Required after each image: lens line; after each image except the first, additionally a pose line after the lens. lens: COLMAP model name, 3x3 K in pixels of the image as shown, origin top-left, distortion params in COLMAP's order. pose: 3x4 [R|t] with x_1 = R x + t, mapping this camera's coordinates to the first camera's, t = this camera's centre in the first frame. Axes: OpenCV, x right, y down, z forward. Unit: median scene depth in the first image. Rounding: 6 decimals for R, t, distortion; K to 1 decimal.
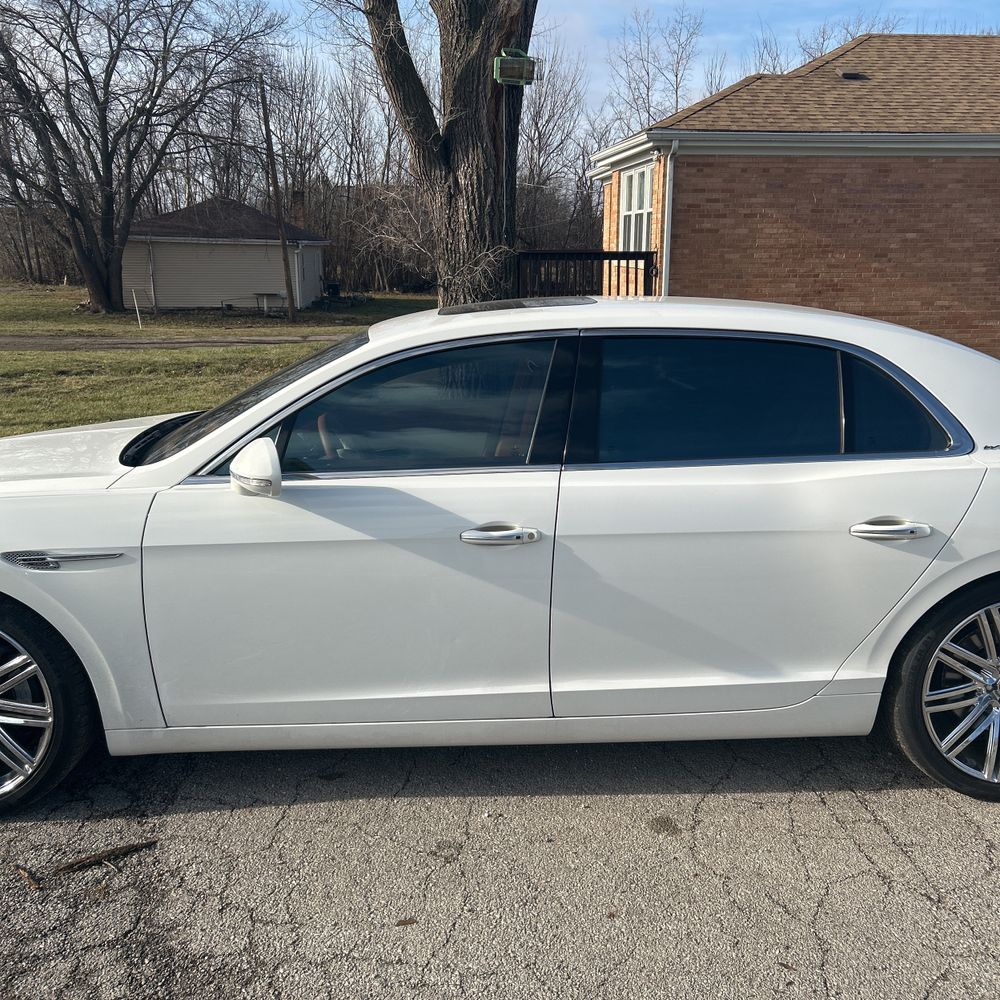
lens RADIAL K [[986.8, 0, 504.2], [0, 986.8, 488.6], [0, 0, 1]] dist [0.044723, -0.050878]
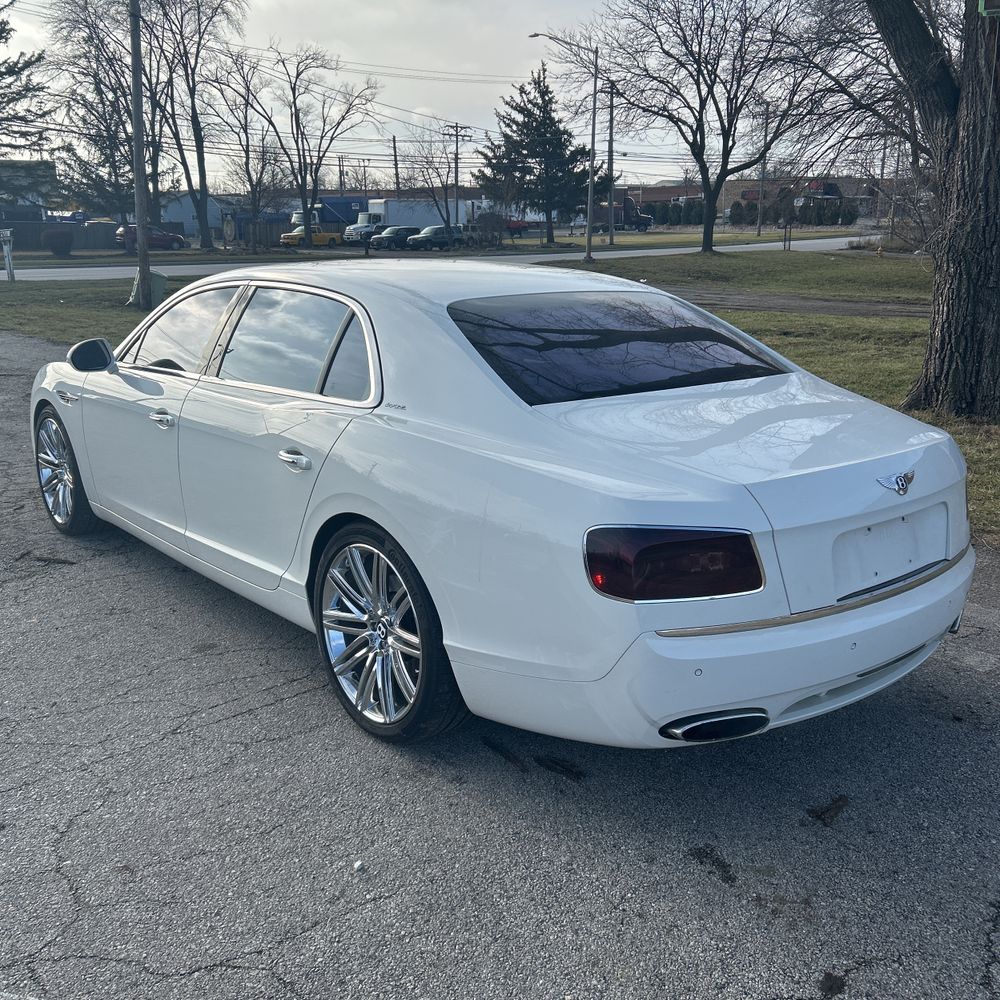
lens RADIAL K [[989.0, 0, 500.0], [0, 989.0, 500.0], [0, 0, 1]] dist [0.028351, -0.018847]
pose [[0.622714, 0.191693, -0.758605, 0.268964], [-0.160734, 0.980188, 0.115744, -0.016057], [0.765763, 0.049858, 0.641188, 0.080639]]
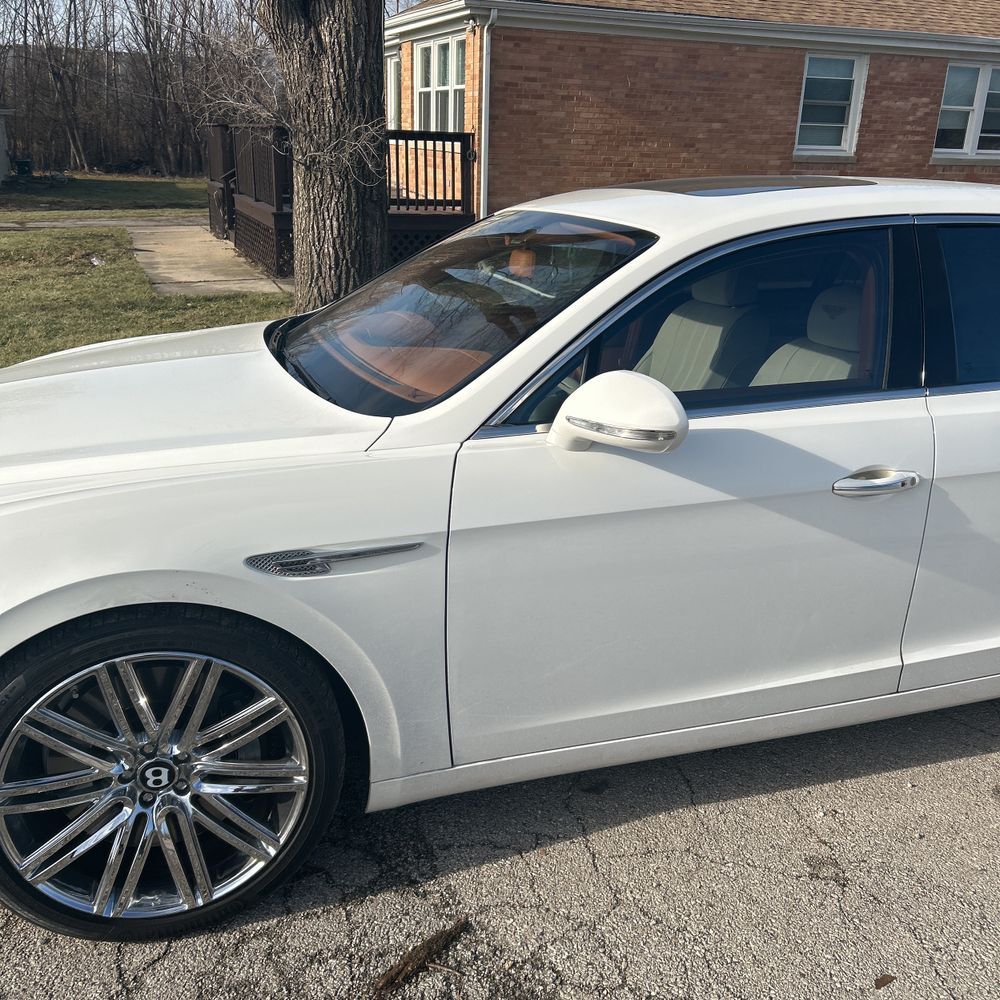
lens RADIAL K [[989.0, 0, 500.0], [0, 989.0, 500.0], [0, 0, 1]] dist [0.028351, -0.018847]
pose [[0.962037, -0.065697, 0.264893, -0.093216], [0.034358, 0.992027, 0.121255, -0.008528], [-0.270747, -0.107551, 0.956624, 0.058421]]
